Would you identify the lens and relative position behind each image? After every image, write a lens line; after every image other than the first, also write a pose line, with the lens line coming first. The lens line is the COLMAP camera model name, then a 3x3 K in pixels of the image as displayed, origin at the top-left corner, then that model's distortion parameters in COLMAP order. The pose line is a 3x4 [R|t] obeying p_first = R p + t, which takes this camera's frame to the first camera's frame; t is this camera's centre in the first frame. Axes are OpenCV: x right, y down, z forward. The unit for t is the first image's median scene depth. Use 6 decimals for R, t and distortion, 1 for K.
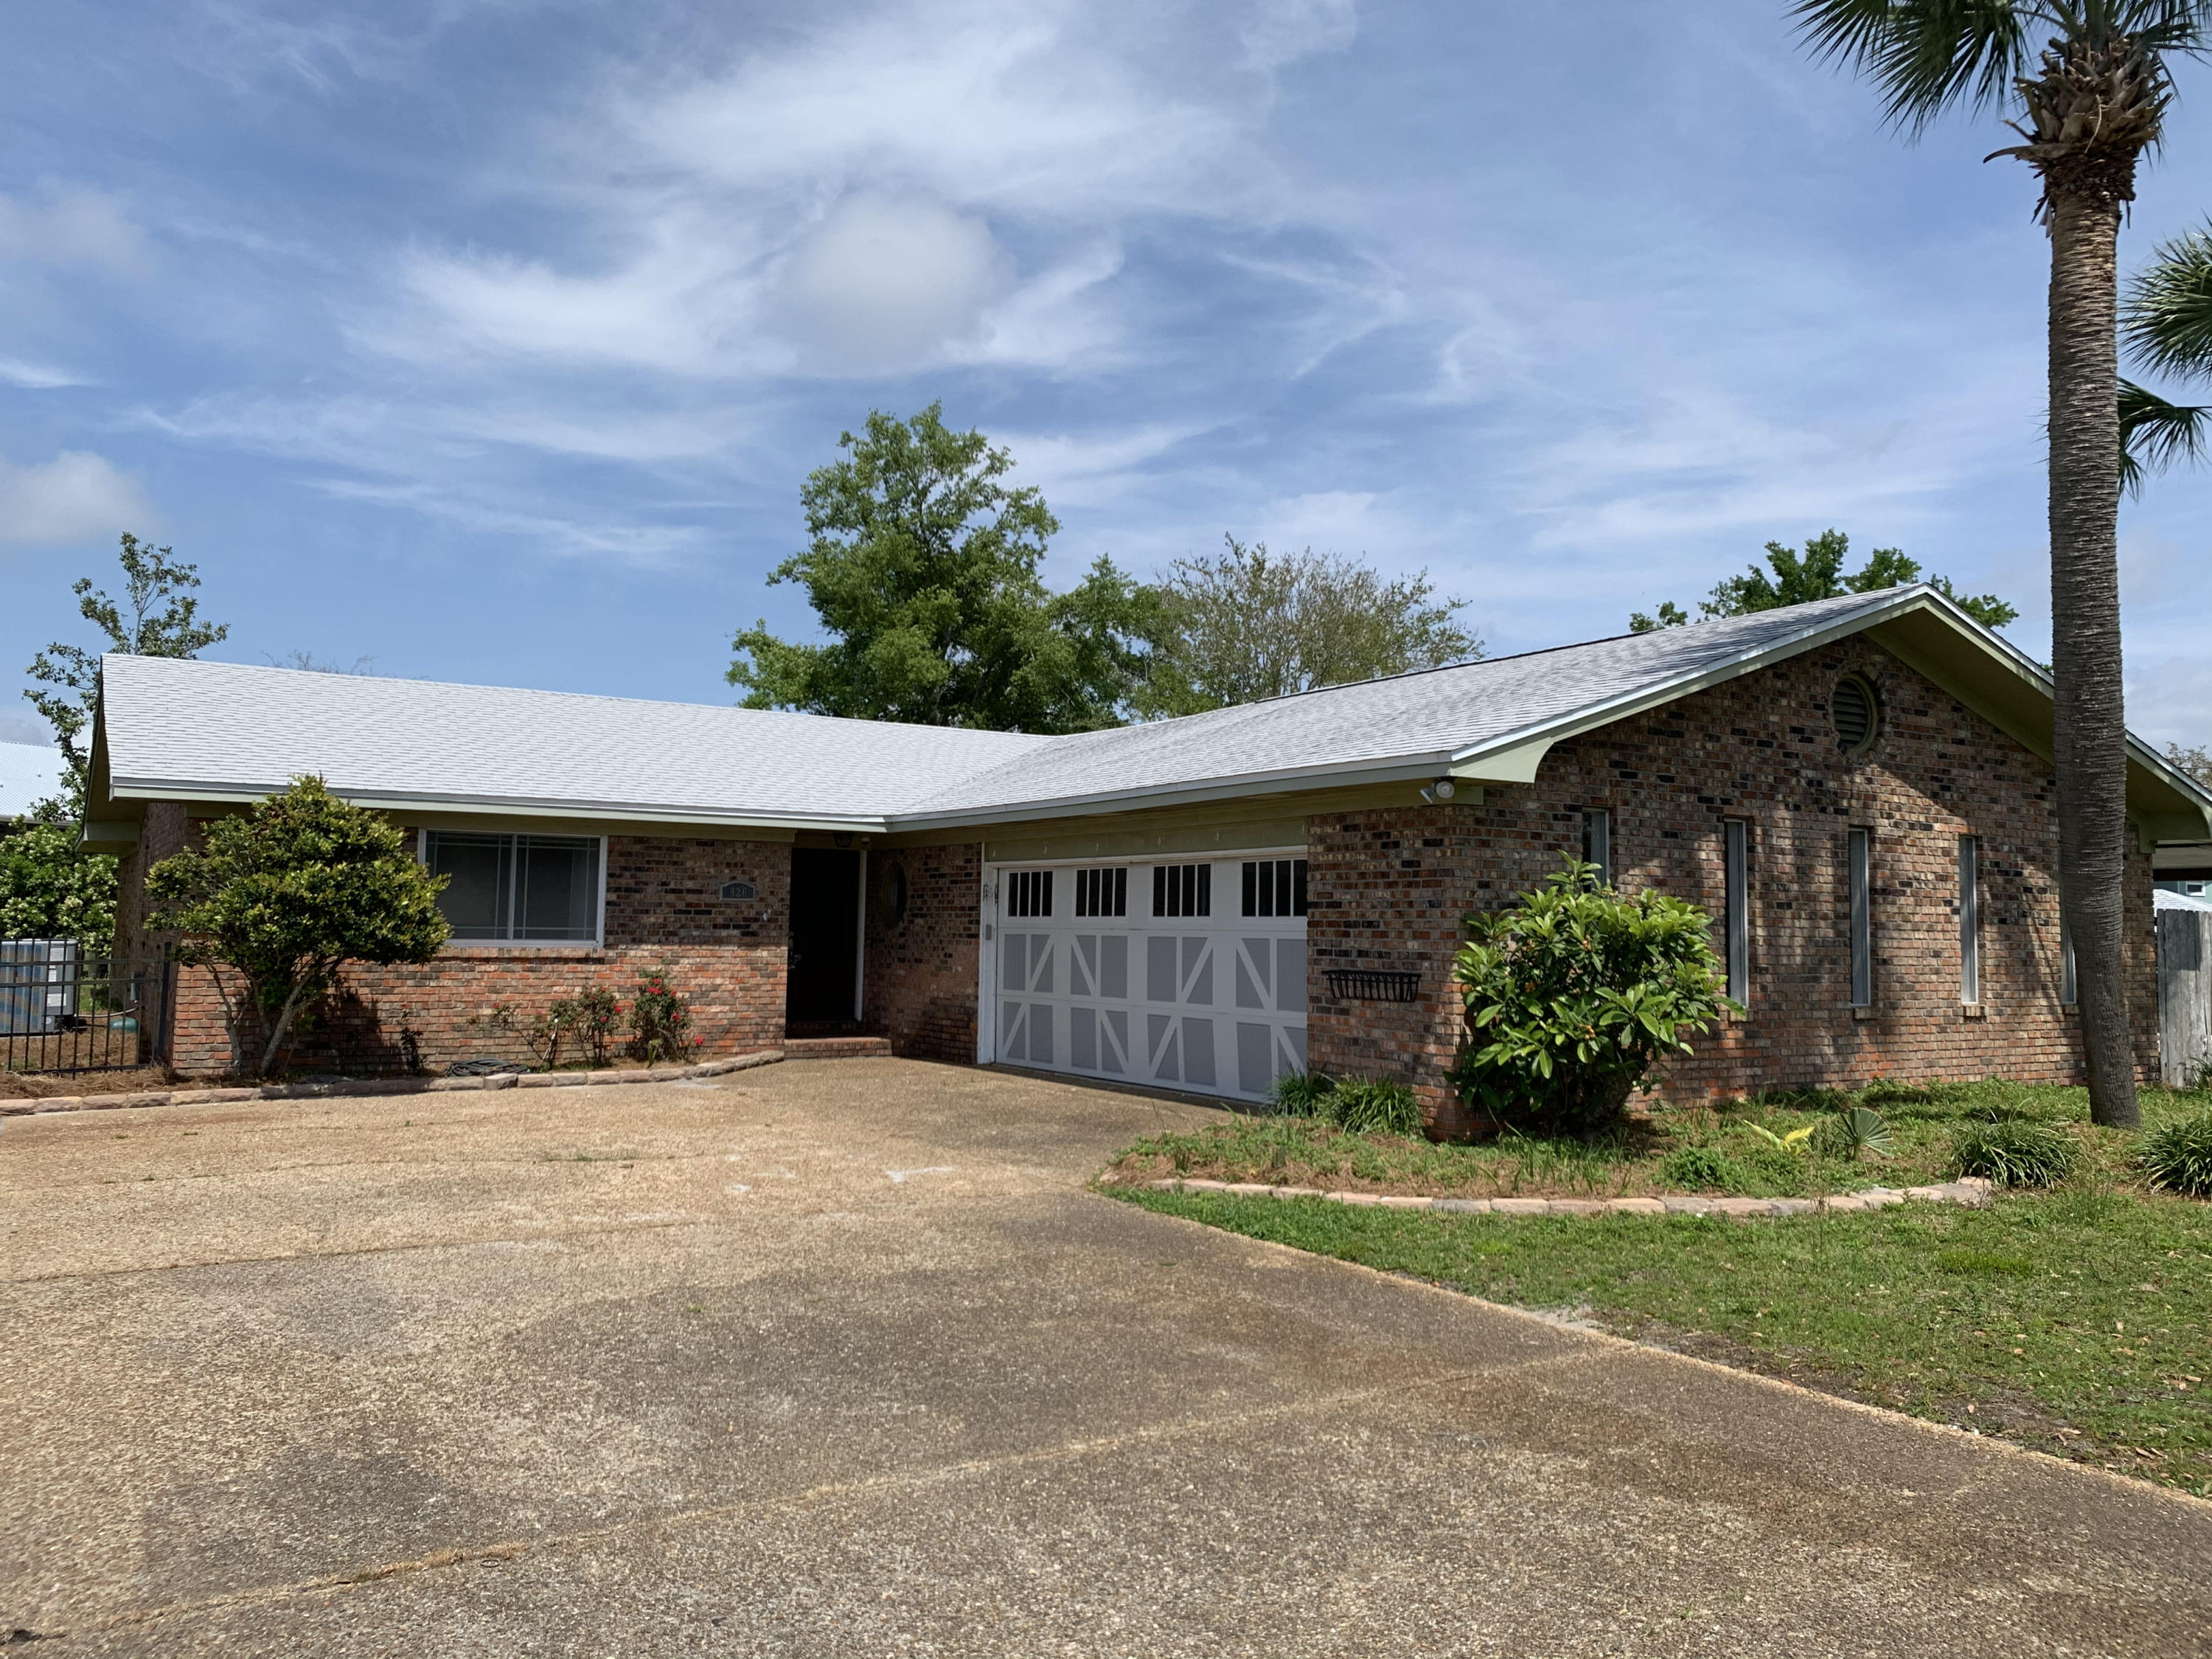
lens RADIAL K [[1705.5, 0, 1106.0], [0, 1705.5, 829.5], [0, 0, 1]] dist [-0.003614, -0.000740]
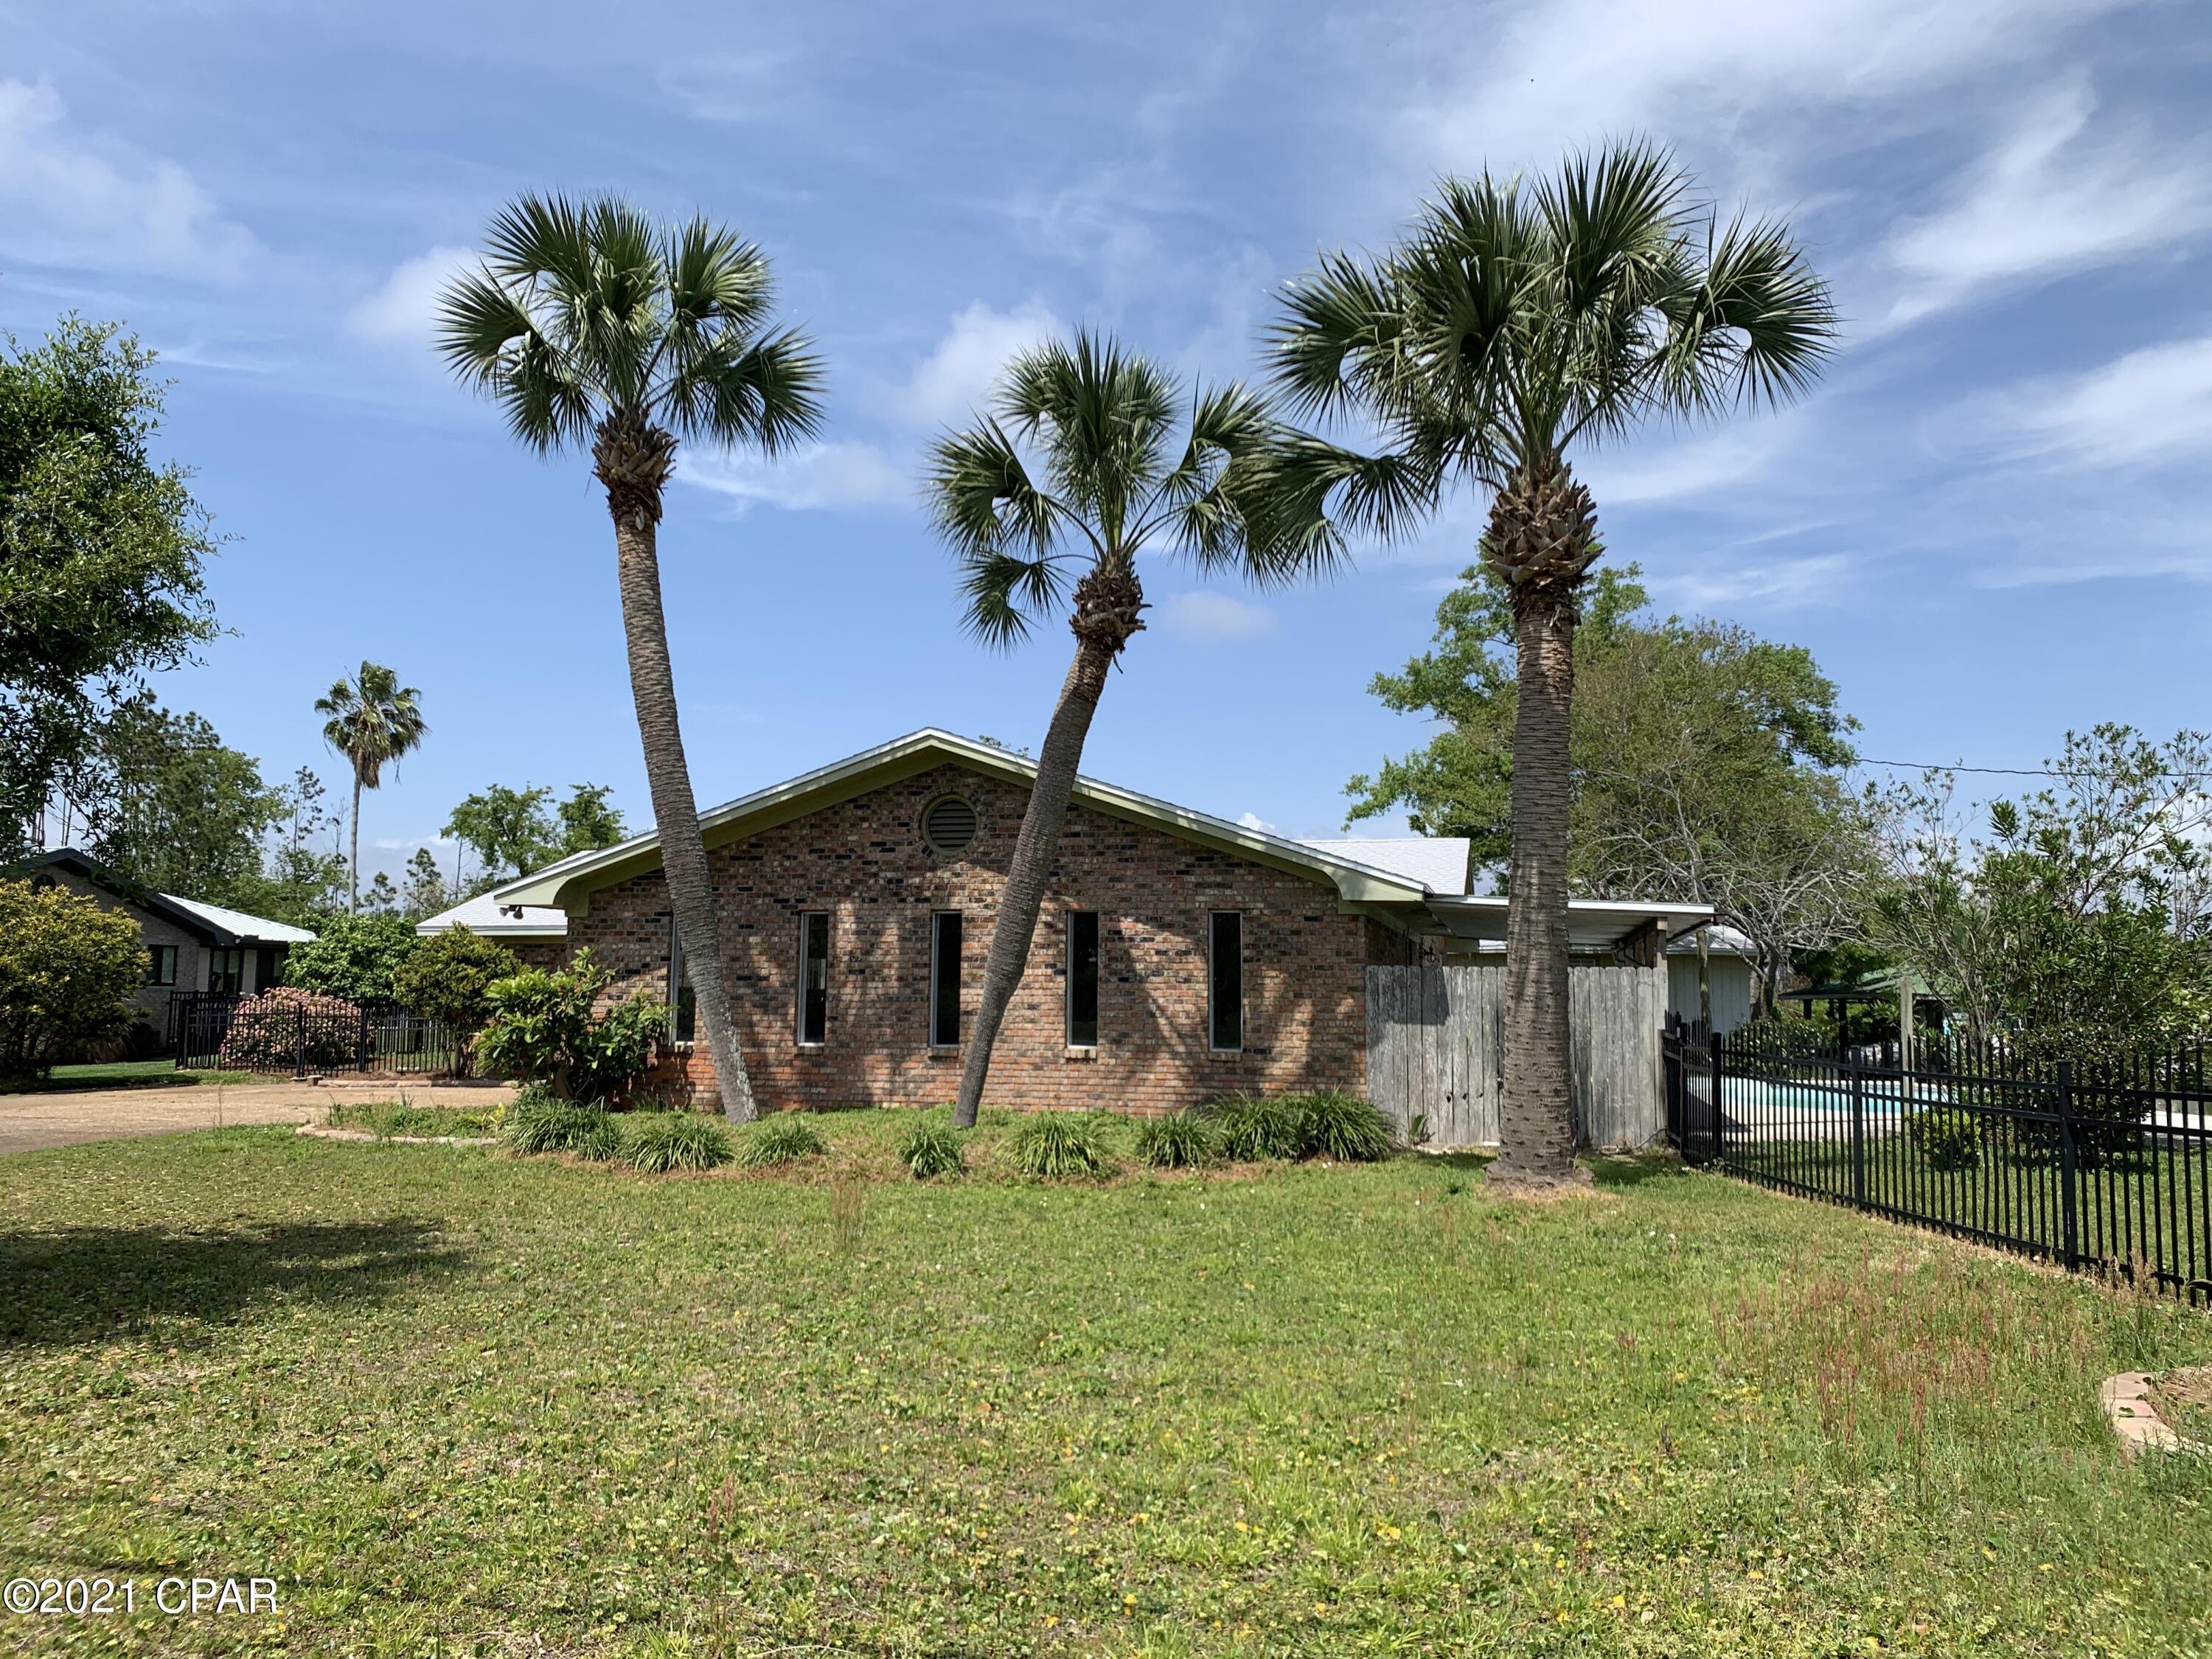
lens RADIAL K [[1705.5, 0, 1106.0], [0, 1705.5, 829.5], [0, 0, 1]] dist [-0.003614, -0.000740]
pose [[0.685457, -0.065199, -0.725188, 1.493440], [0.051401, 0.997831, -0.041126, -0.003452], [0.726296, -0.009085, 0.687322, 0.178176]]
